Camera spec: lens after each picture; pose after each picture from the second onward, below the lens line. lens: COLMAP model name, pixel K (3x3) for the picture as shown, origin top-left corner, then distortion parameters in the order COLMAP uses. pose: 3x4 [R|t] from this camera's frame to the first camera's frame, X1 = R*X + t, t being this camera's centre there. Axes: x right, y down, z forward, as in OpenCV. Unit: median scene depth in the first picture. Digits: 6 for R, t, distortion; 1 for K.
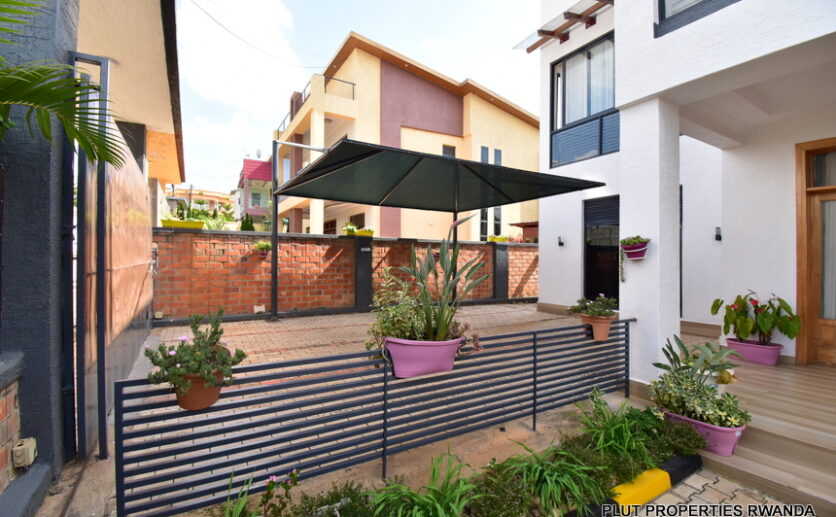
lens RADIAL K [[369.5, 0, 416.5], [0, 369.5, 256.7], [0, 0, 1]] dist [0.023445, -0.027487]
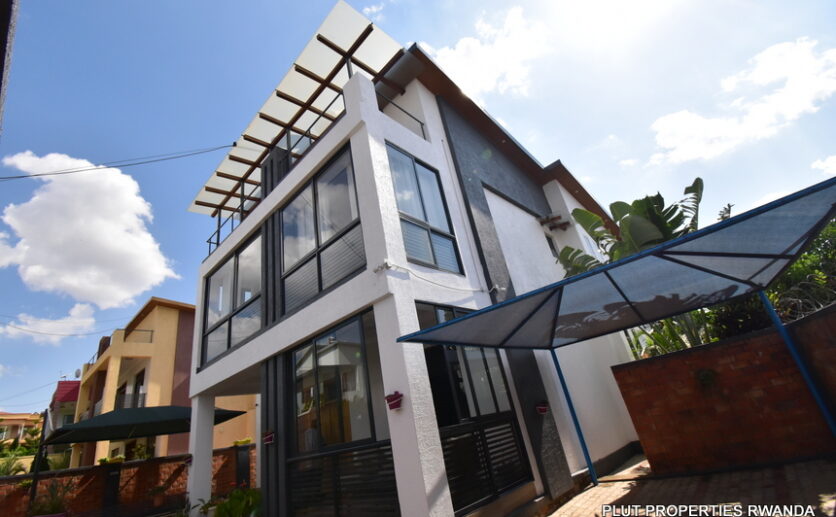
lens RADIAL K [[369.5, 0, 416.5], [0, 369.5, 256.7], [0, 0, 1]] dist [0.023445, -0.027487]
pose [[0.948038, -0.043891, 0.315116, 0.334820], [0.177373, 0.895152, -0.408951, 0.011723], [-0.264128, 0.443594, 0.856423, -0.536532]]
